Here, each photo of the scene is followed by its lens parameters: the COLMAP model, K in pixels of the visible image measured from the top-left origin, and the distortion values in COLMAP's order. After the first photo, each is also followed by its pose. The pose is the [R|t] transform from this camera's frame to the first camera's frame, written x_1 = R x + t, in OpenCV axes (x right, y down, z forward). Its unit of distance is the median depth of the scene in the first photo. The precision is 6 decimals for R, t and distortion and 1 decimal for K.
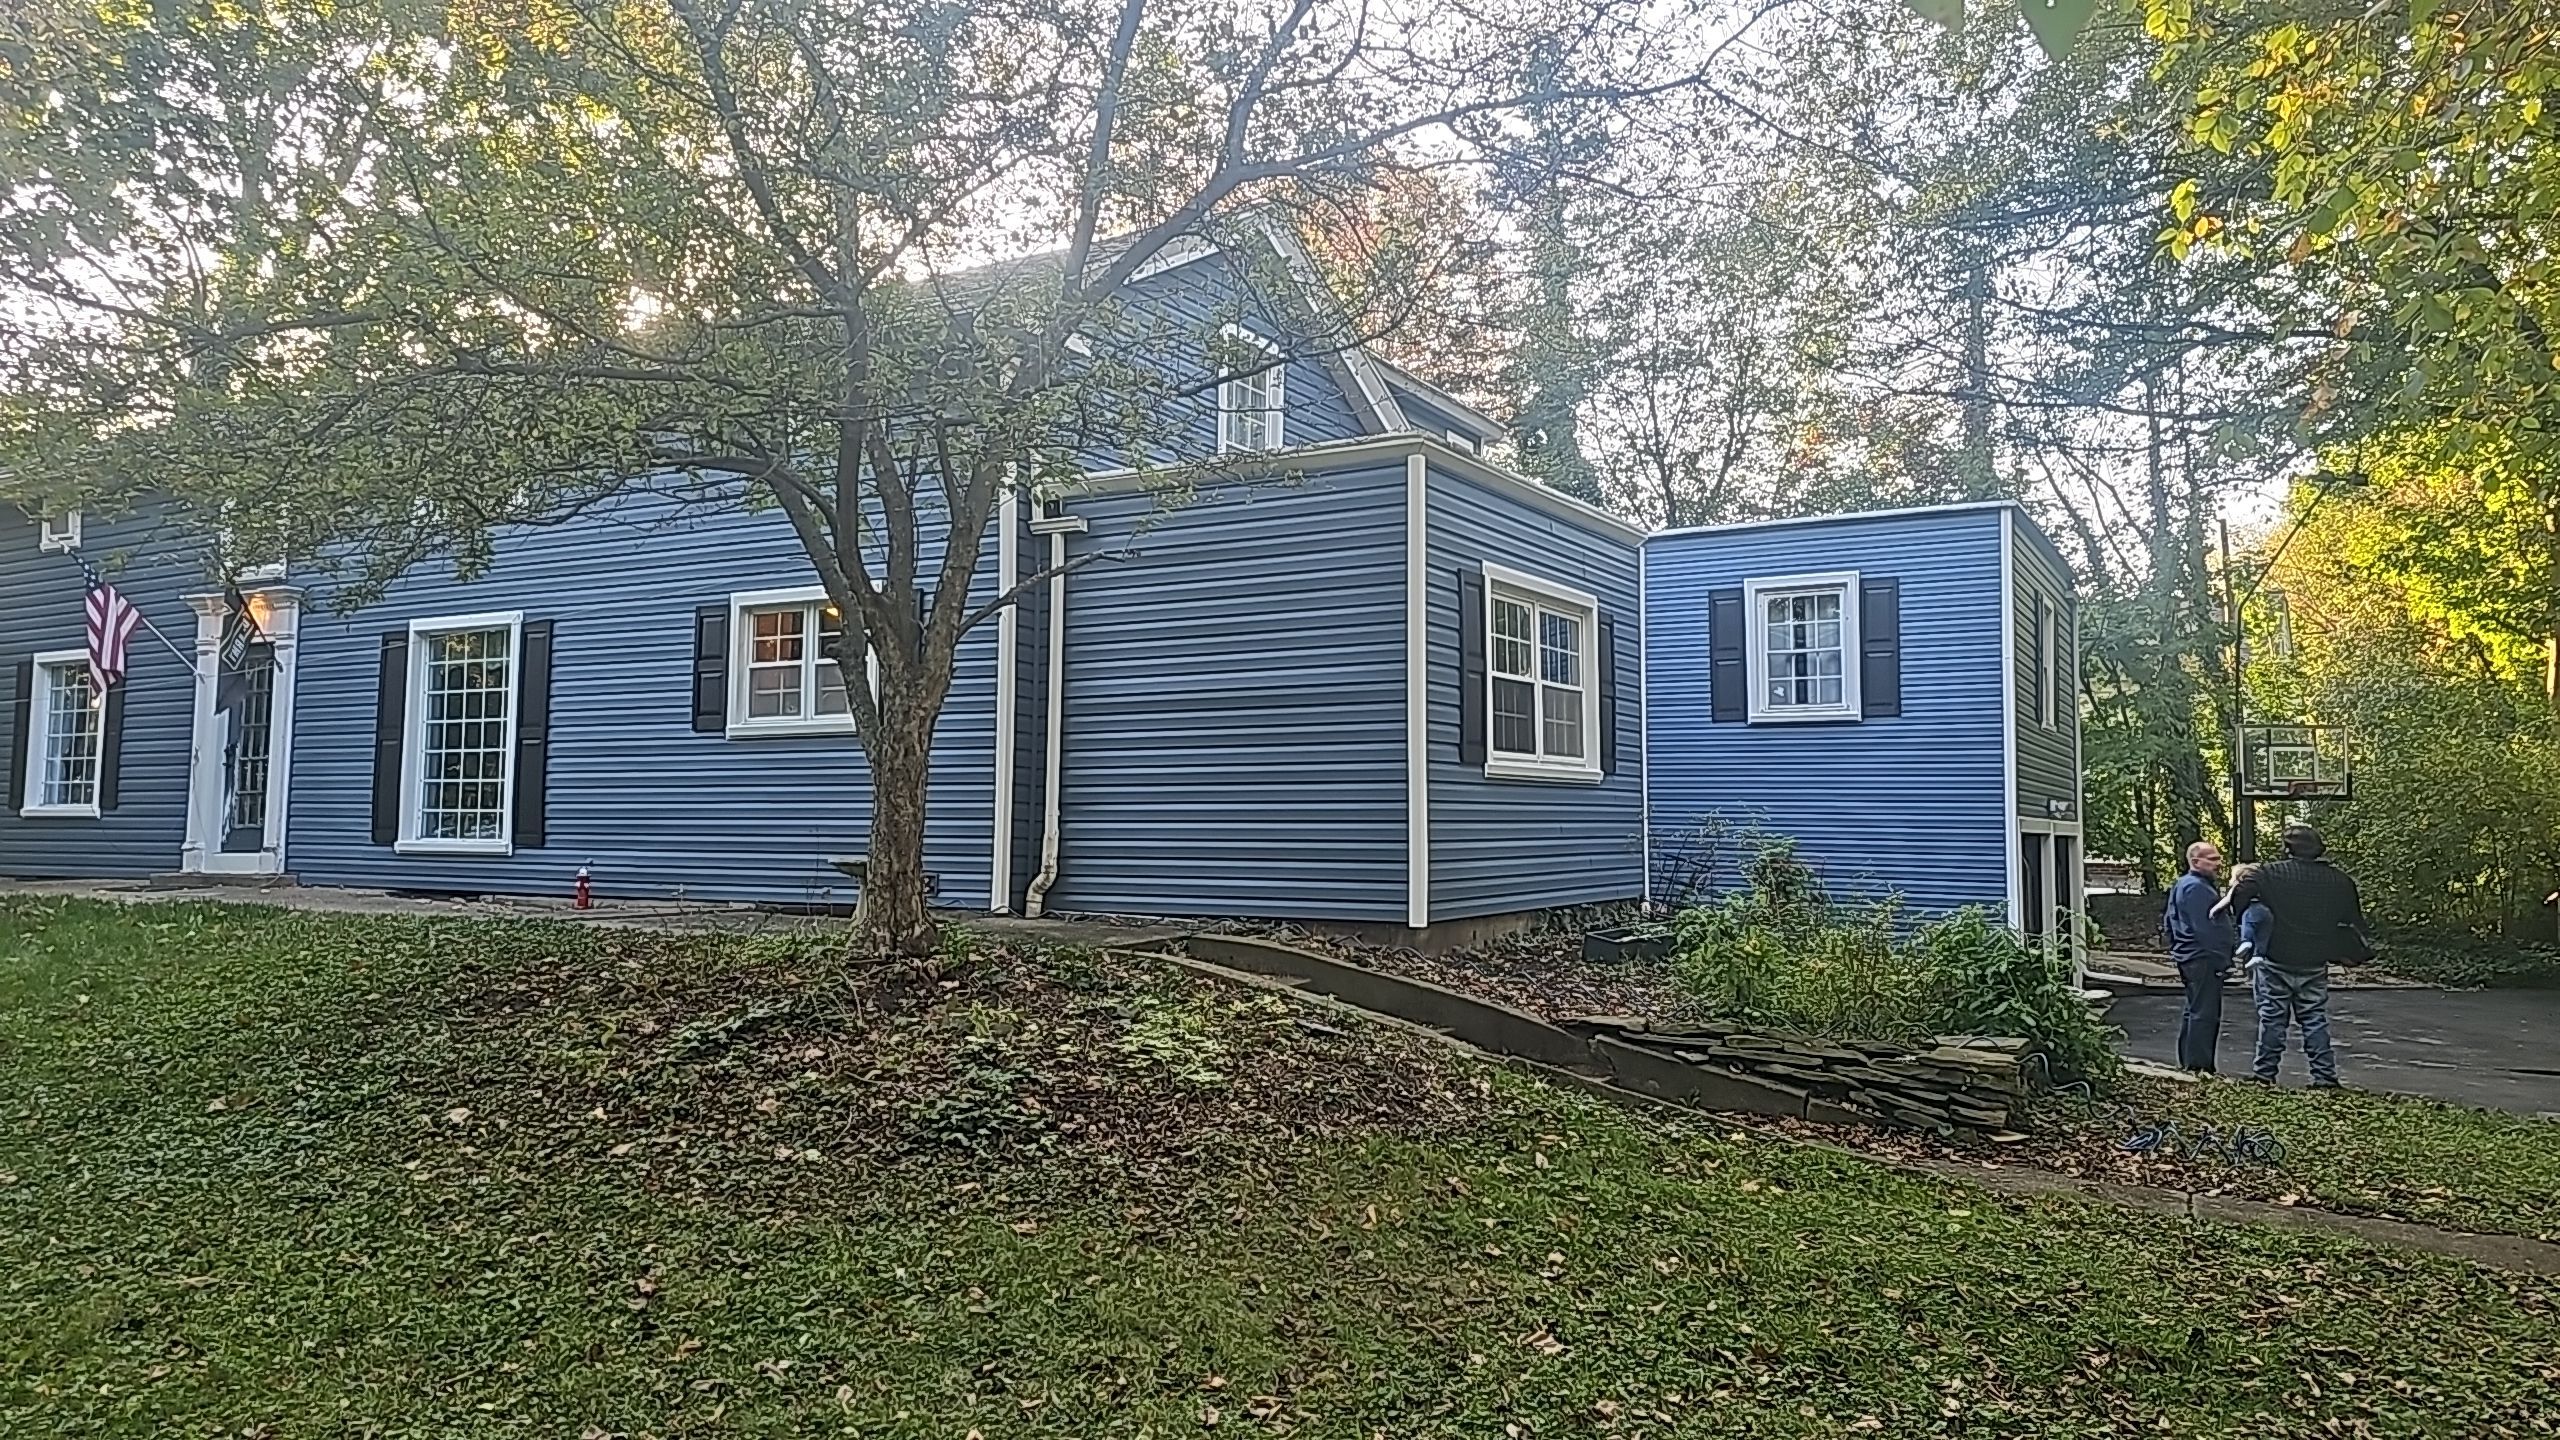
lens RADIAL K [[1689.5, 0, 1284.2], [0, 1689.5, 740.6], [0, 0, 1]] dist [0.079377, -0.076605]
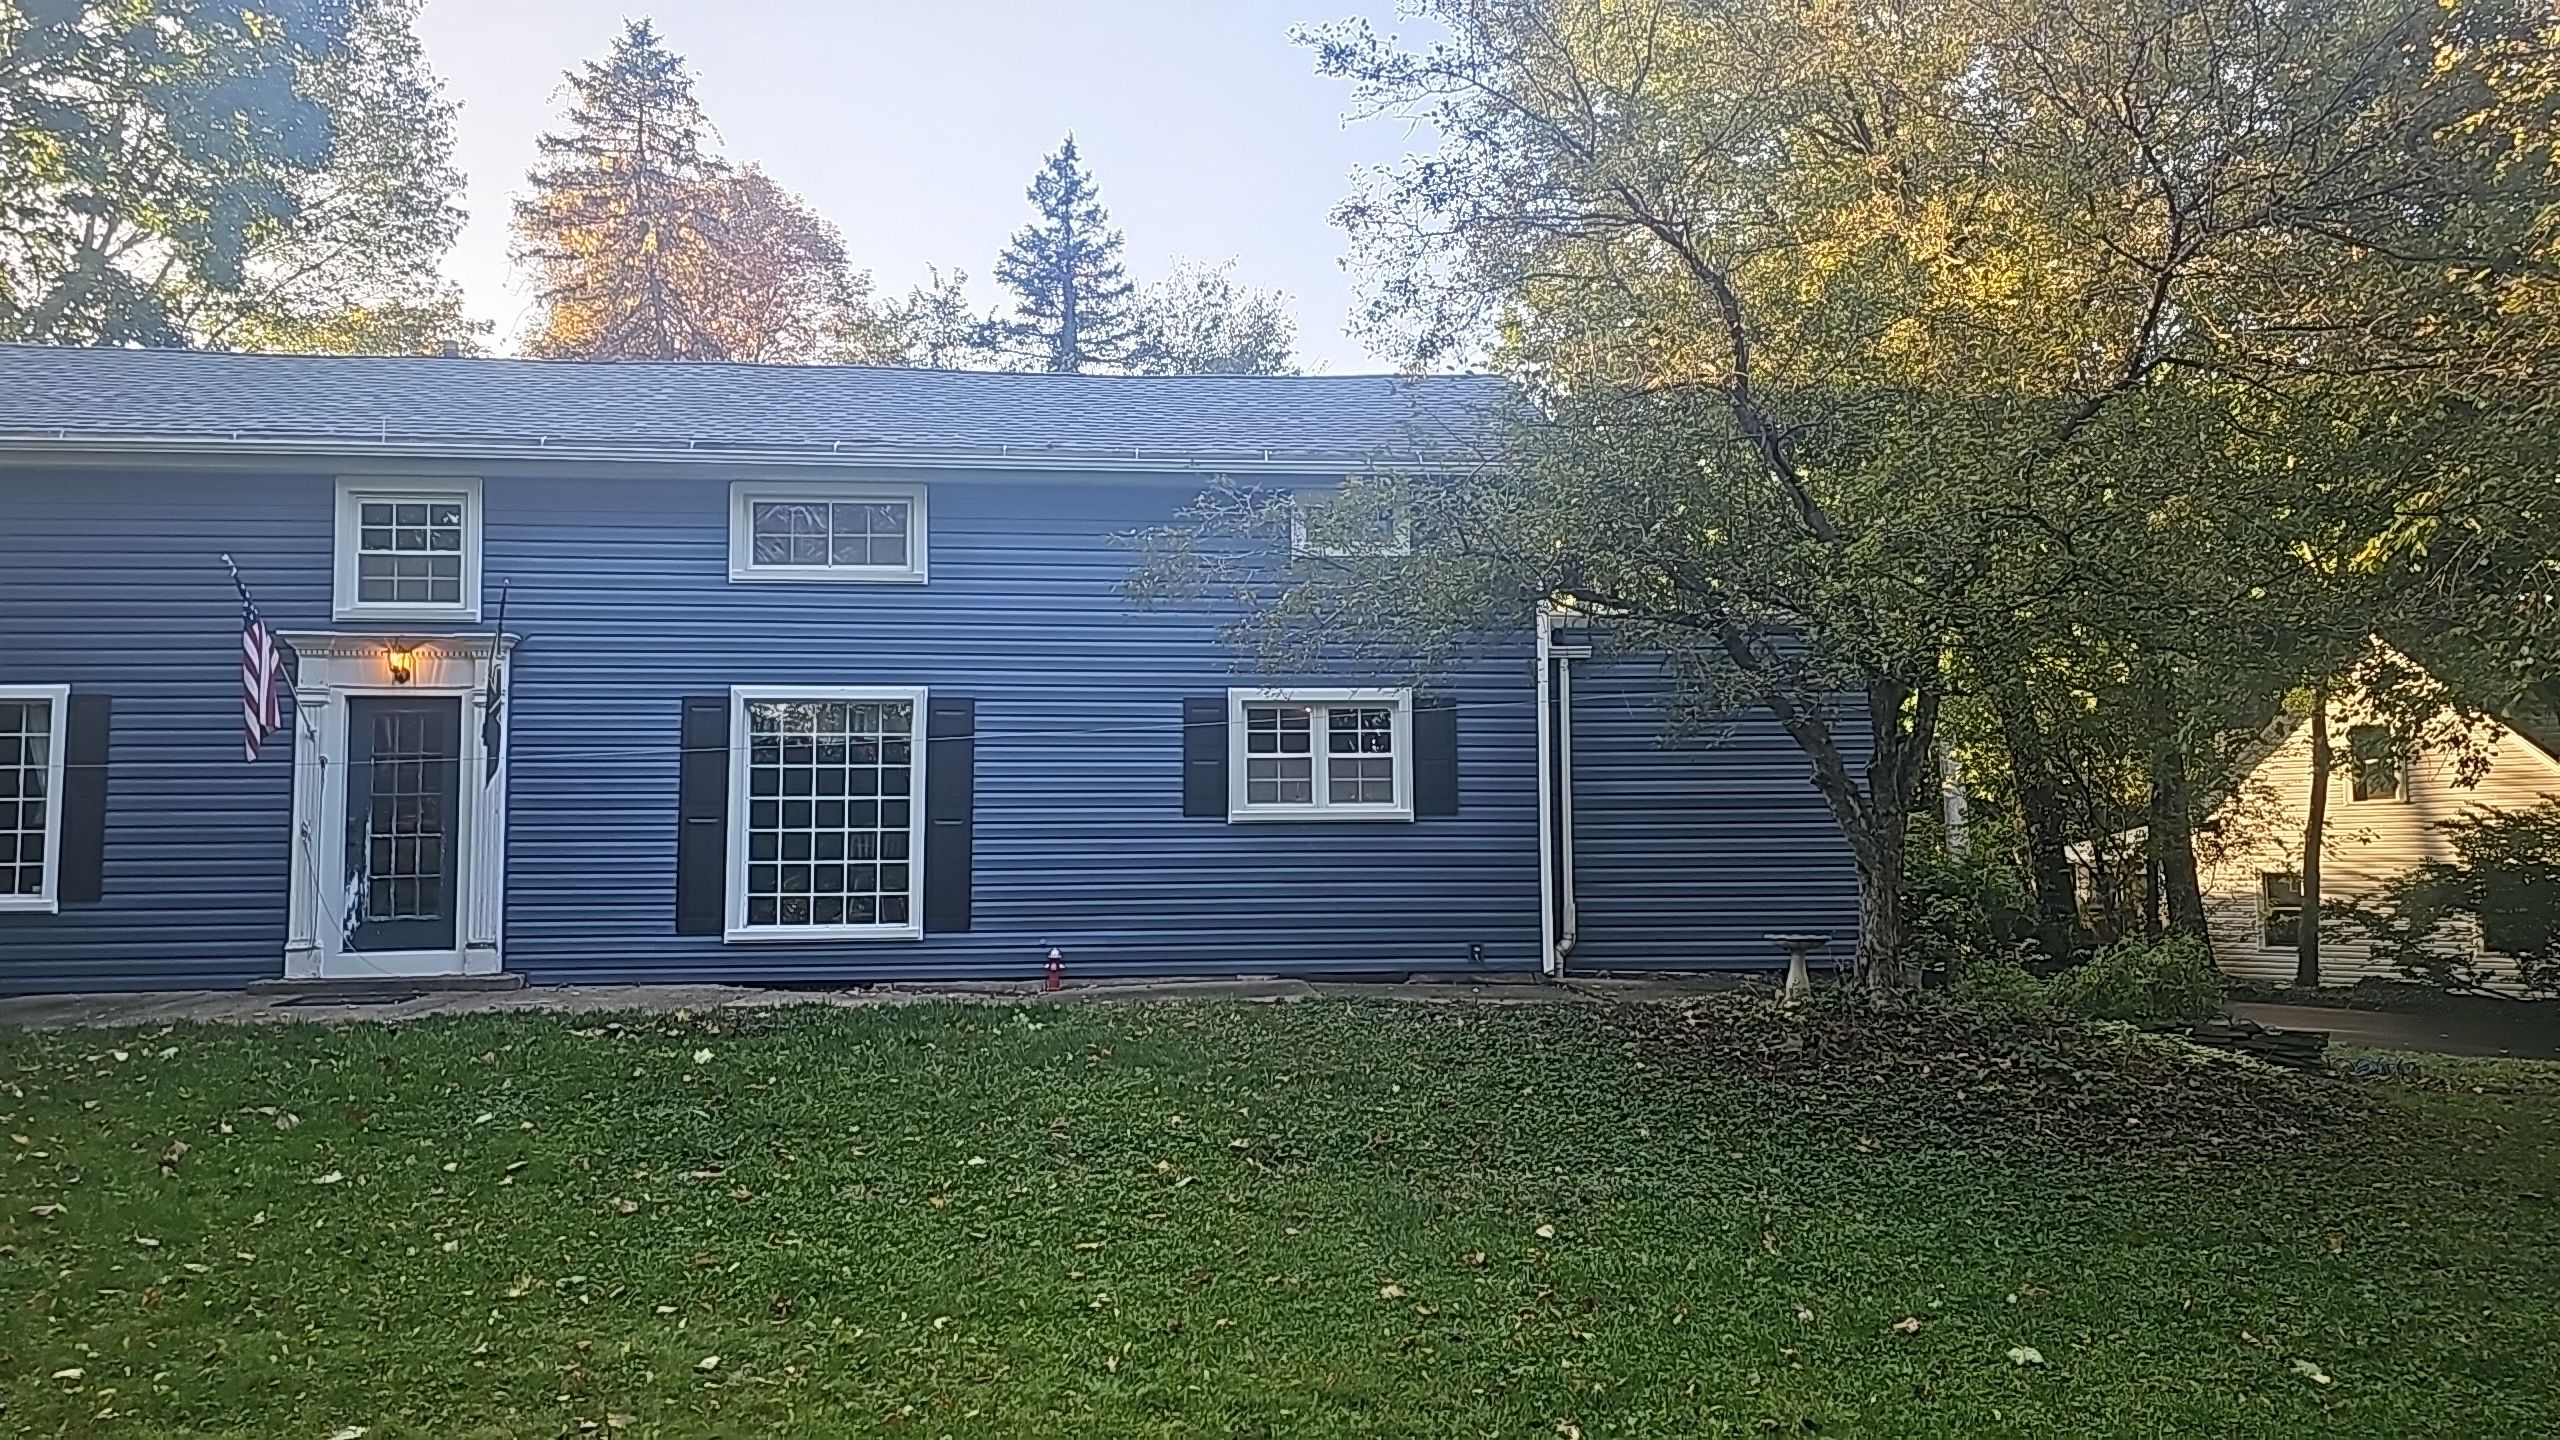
lens RADIAL K [[1689.5, 0, 1284.2], [0, 1689.5, 740.6], [0, 0, 1]] dist [0.079377, -0.076605]
pose [[0.825741, 0.027988, 0.563355, -0.820110], [-0.015789, 0.999524, -0.026515, -0.023423], [-0.563829, 0.012999, 0.825790, 0.091768]]
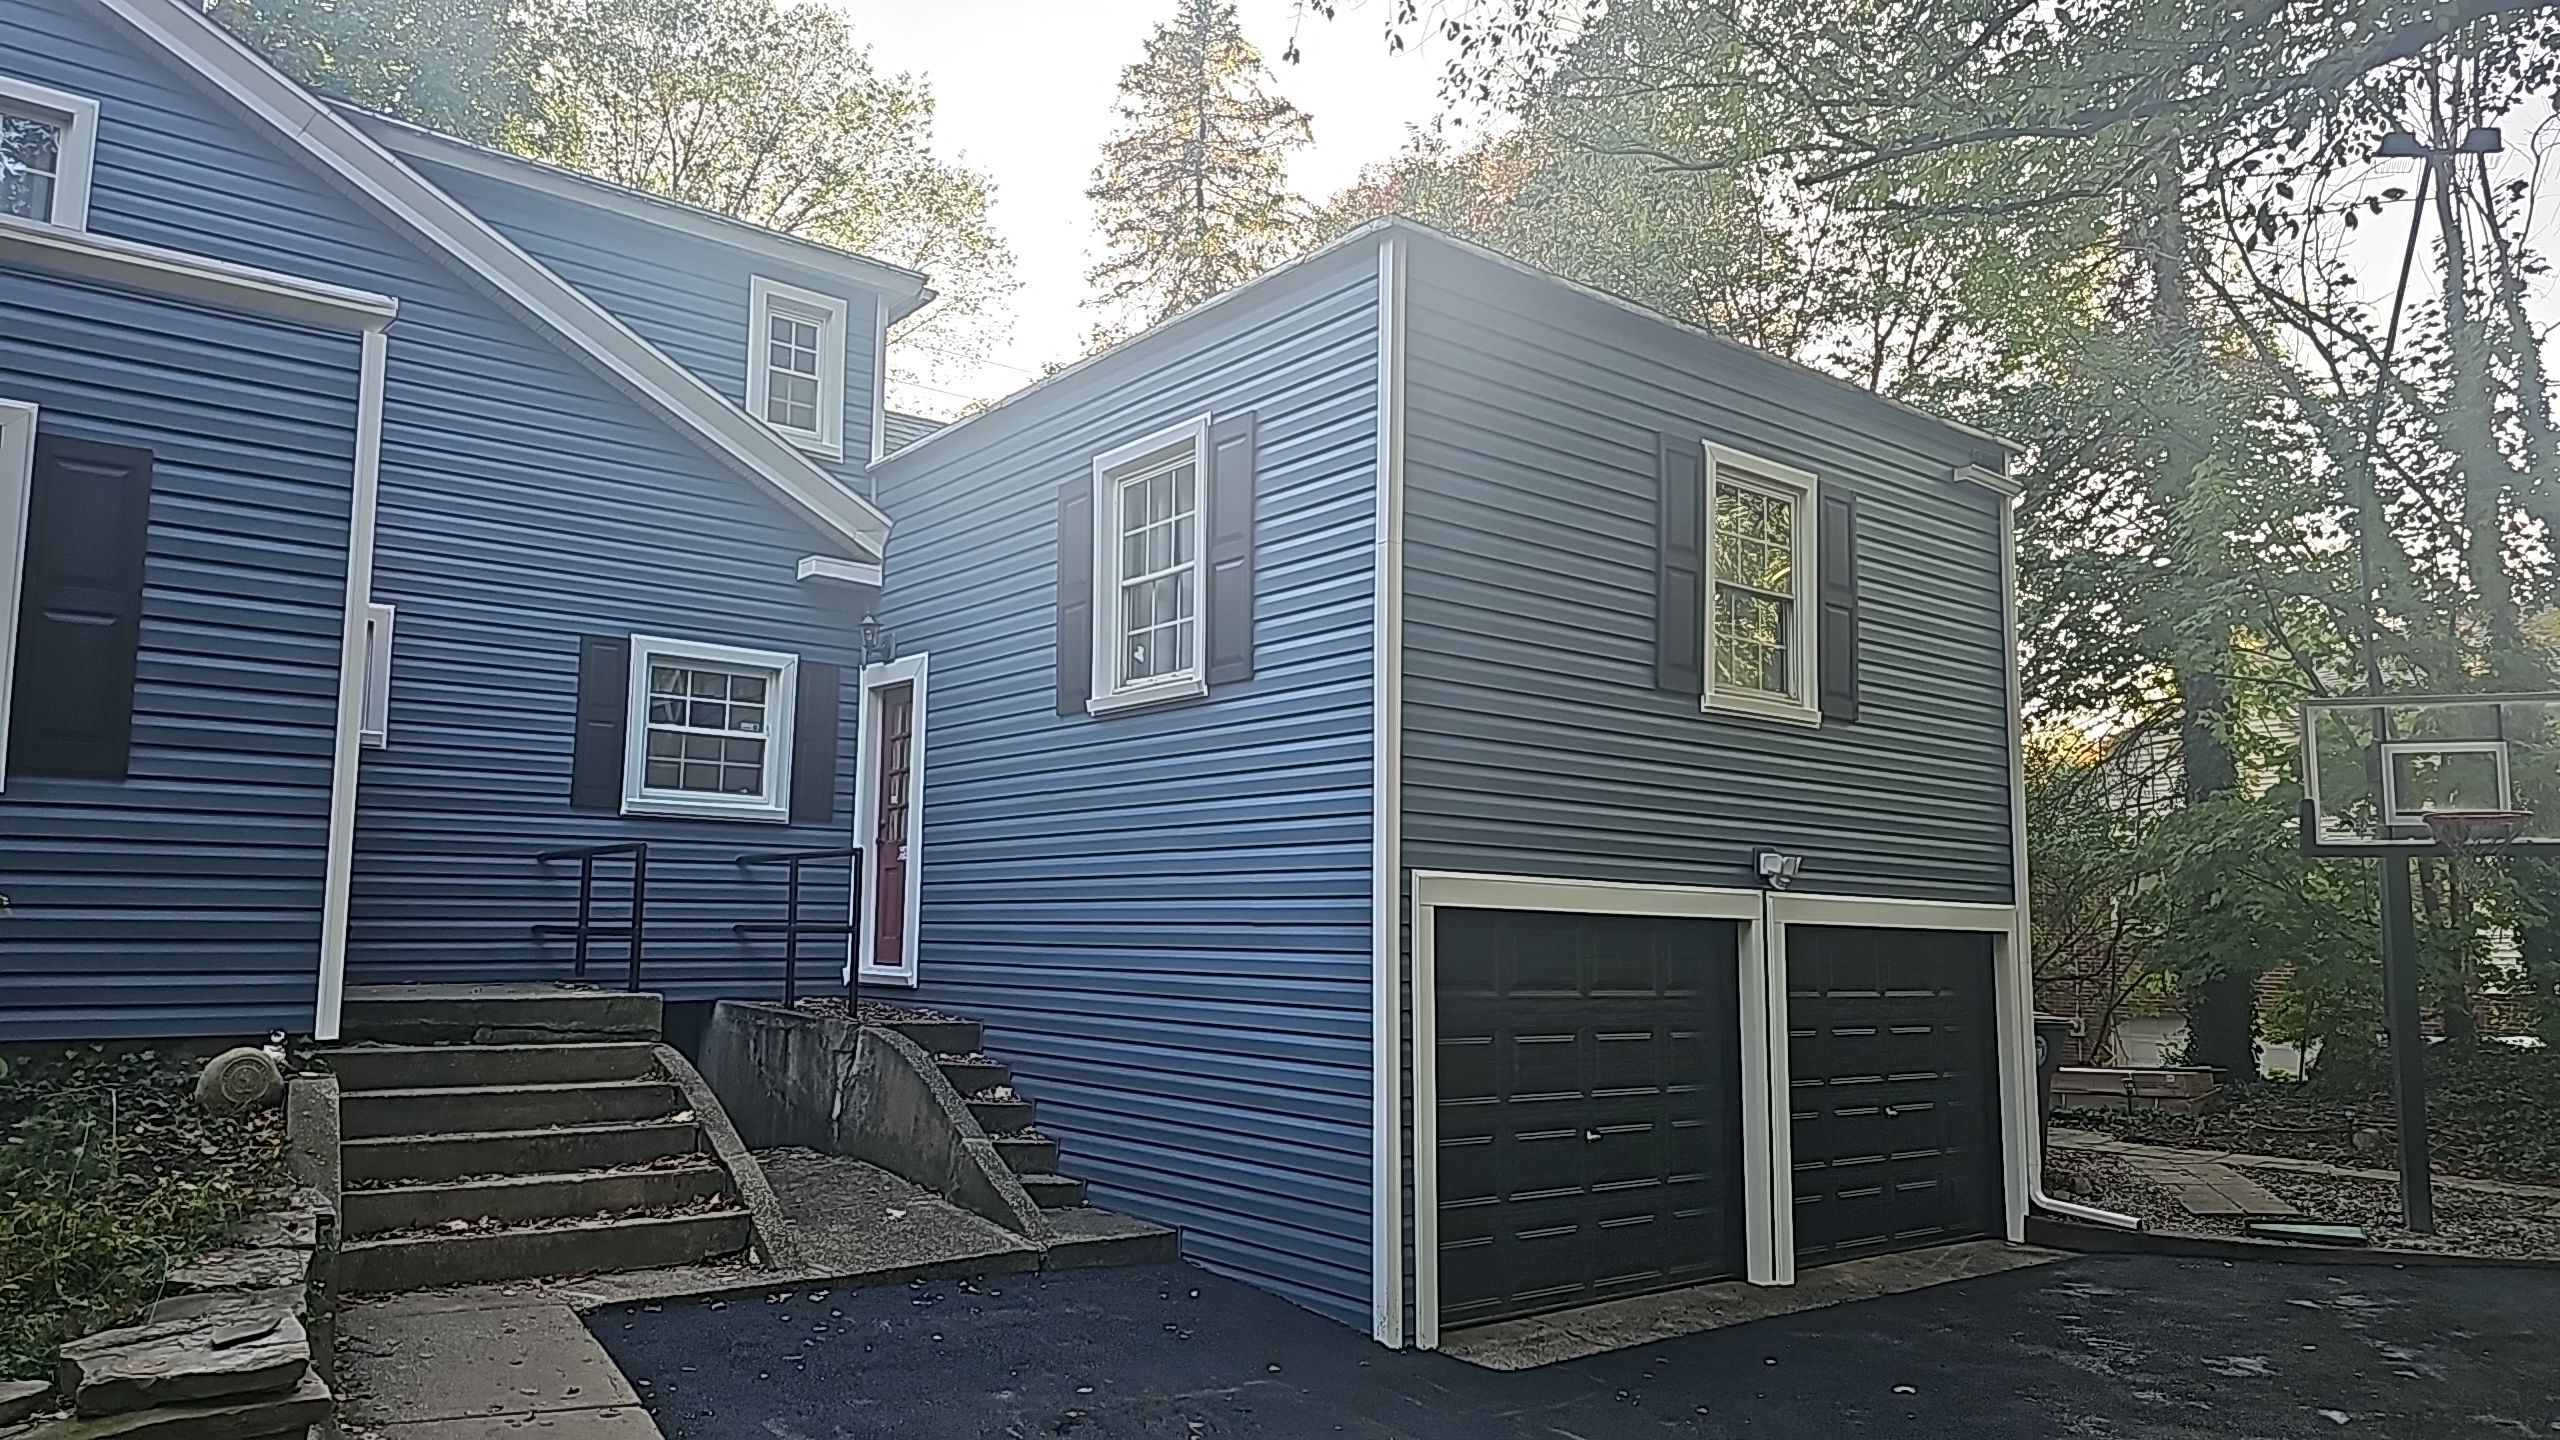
lens RADIAL K [[1715.8, 0, 1287.6], [0, 1715.8, 740.5], [0, 0, 1]] dist [0.077944, -0.074794]
pose [[0.938772, -0.038152, -0.342419, 0.631451], [0.013841, 0.997224, -0.073164, 0.047404], [0.344260, 0.063945, 0.936694, 0.610818]]
